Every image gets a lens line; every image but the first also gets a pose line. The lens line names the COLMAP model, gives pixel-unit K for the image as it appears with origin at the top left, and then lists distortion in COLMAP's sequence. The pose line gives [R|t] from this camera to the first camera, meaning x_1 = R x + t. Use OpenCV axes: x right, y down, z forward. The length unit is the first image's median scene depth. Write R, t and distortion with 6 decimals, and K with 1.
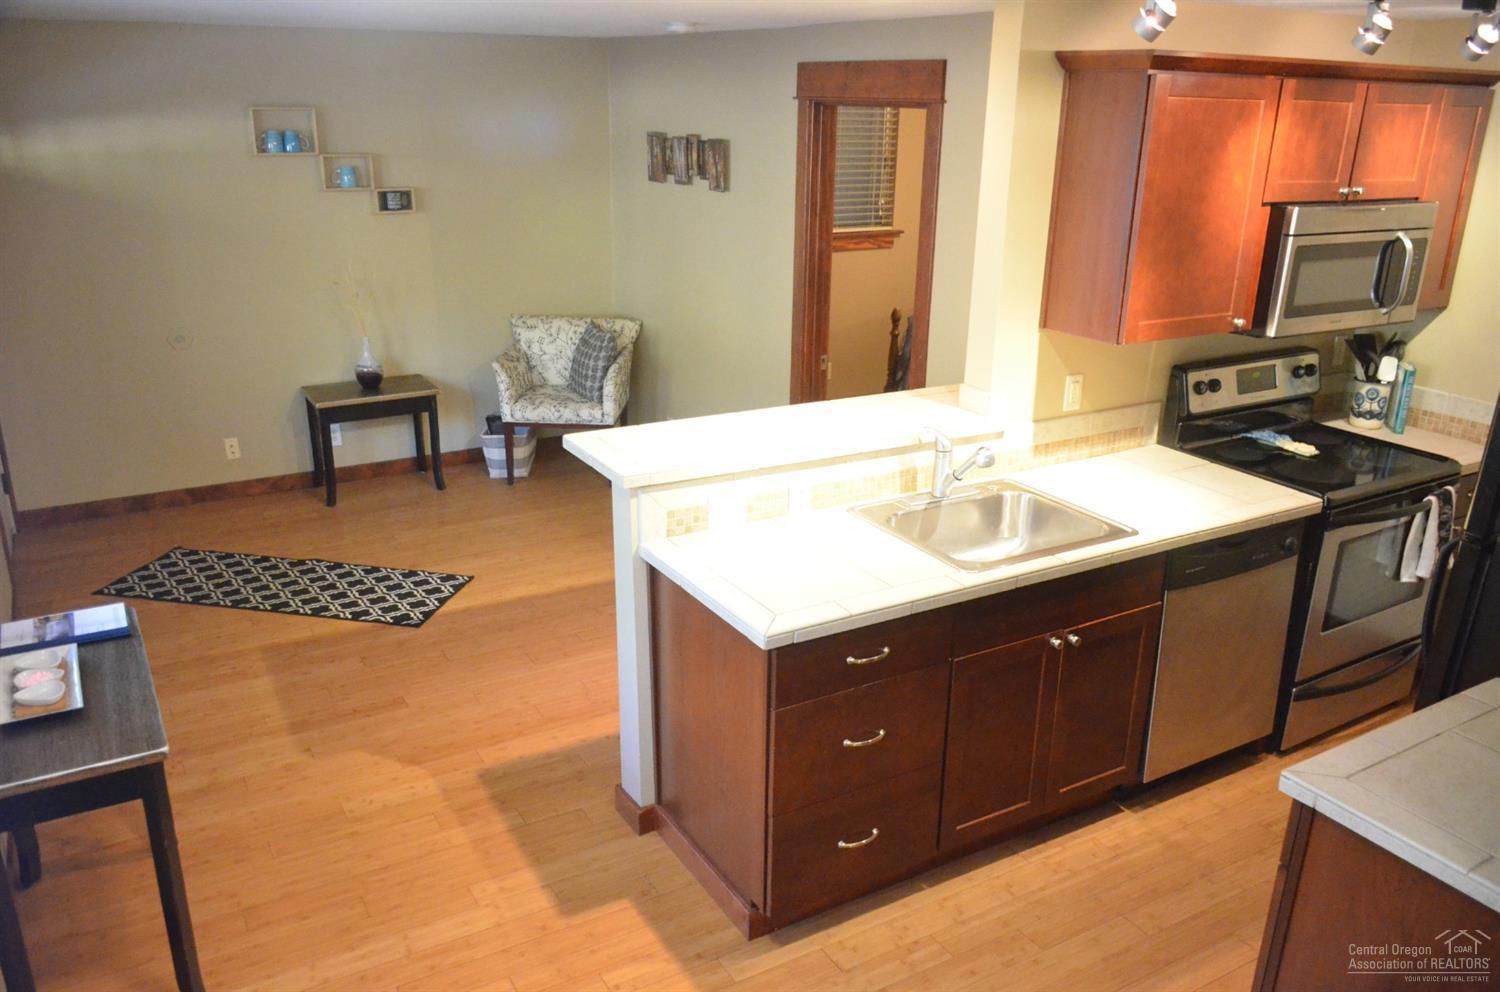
lens RADIAL K [[1145.2, 0, 742.1], [0, 1145.2, 514.1], [0, 0, 1]] dist [-0.024916, 0.010537]
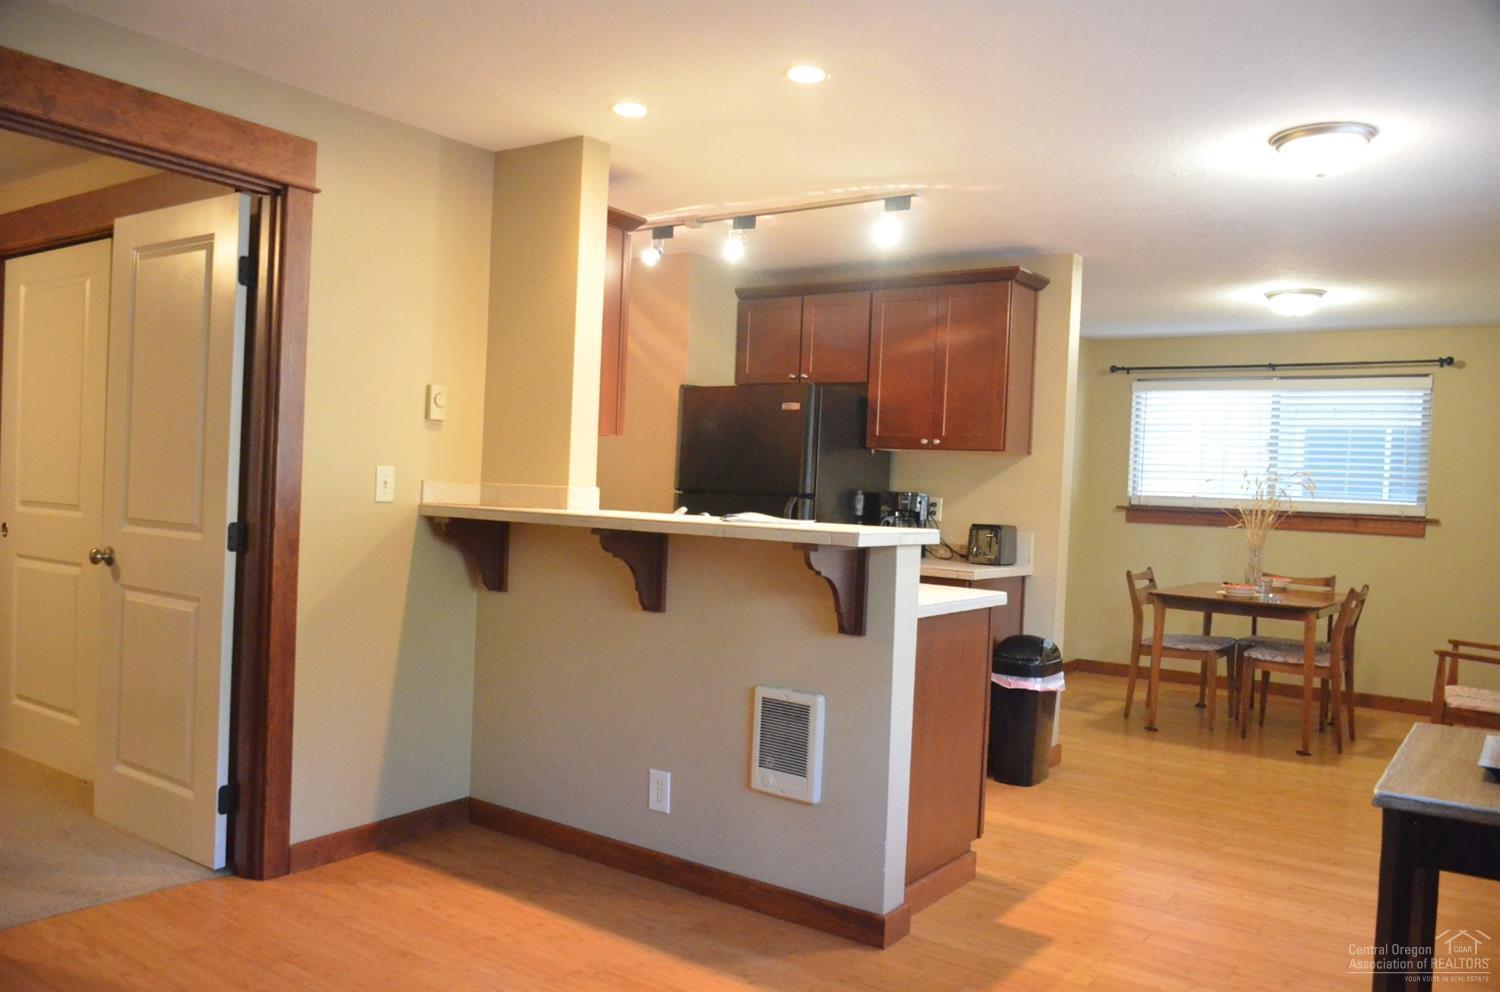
lens RADIAL K [[1145.2, 0, 760.8], [0, 1145.2, 504.2], [0, 0, 1]] dist [-0.024916, 0.010537]
pose [[-0.416204, -0.041487, 0.908324, -0.658124], [0.268508, 0.948802, 0.166368, -0.181546], [-0.868722, 0.313135, -0.383756, 1.019258]]
